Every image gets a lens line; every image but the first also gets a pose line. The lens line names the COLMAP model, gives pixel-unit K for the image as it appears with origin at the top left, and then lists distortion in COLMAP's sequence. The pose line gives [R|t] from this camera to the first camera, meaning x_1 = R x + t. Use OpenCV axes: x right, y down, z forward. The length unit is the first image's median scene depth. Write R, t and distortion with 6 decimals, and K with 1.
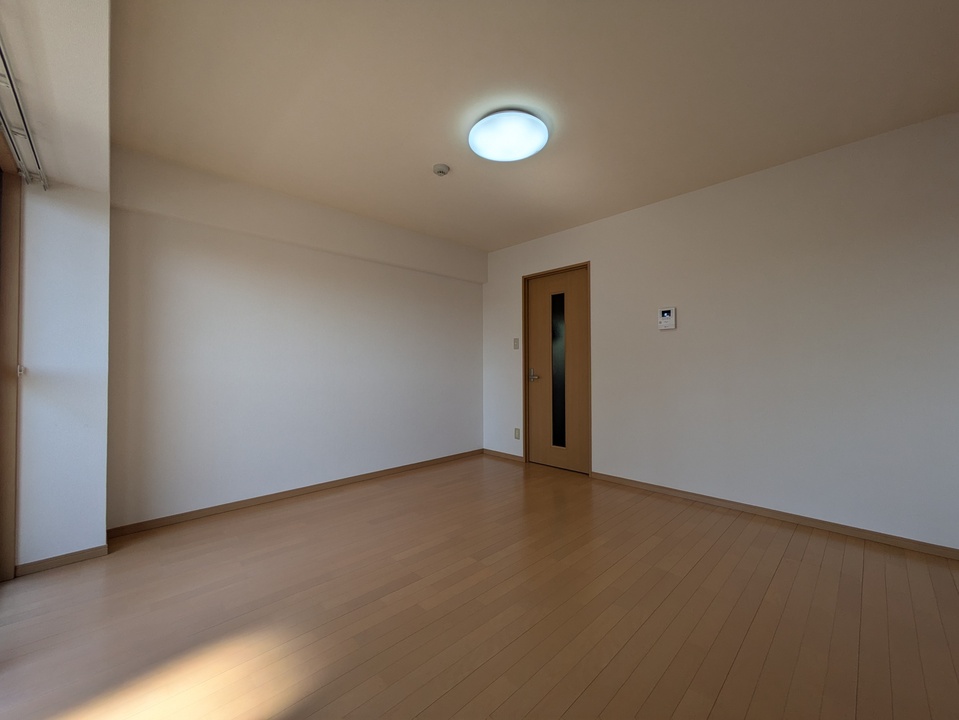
lens RADIAL K [[380.4, 0, 484.8], [0, 380.4, 362.0], [0, 0, 1]] dist [0.000489, -0.000264]
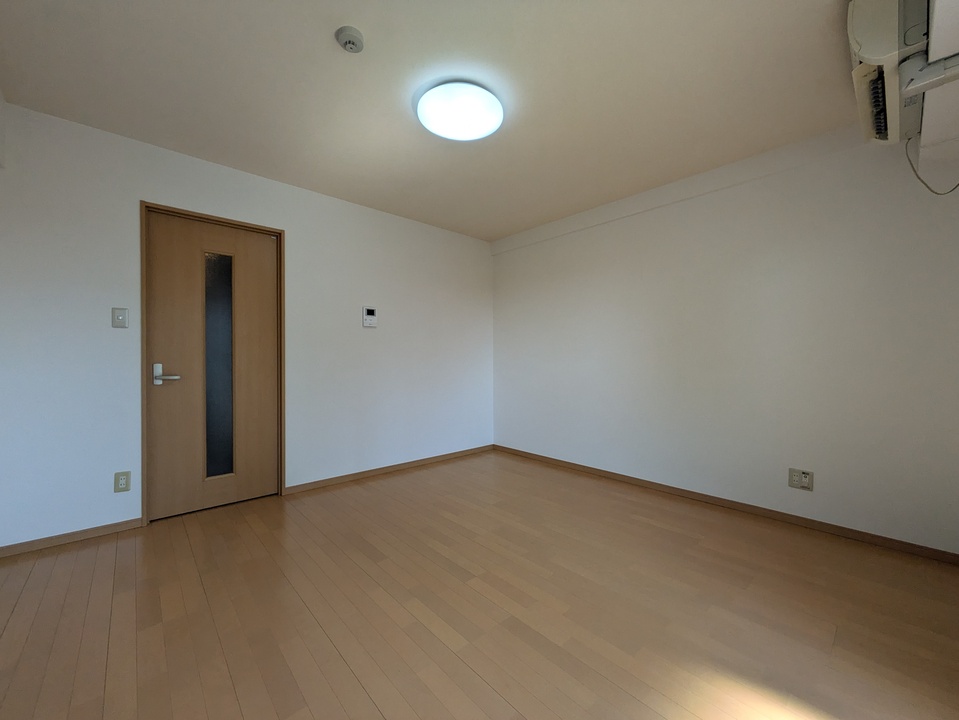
lens RADIAL K [[380.4, 0, 474.1], [0, 380.4, 362.1], [0, 0, 1]] dist [0.000489, -0.000264]
pose [[0.036373, 0.003550, 0.999332, -0.522950], [-0.013014, 0.999911, -0.003079, 0.013212], [-0.999254, -0.012894, 0.036416, 0.557959]]
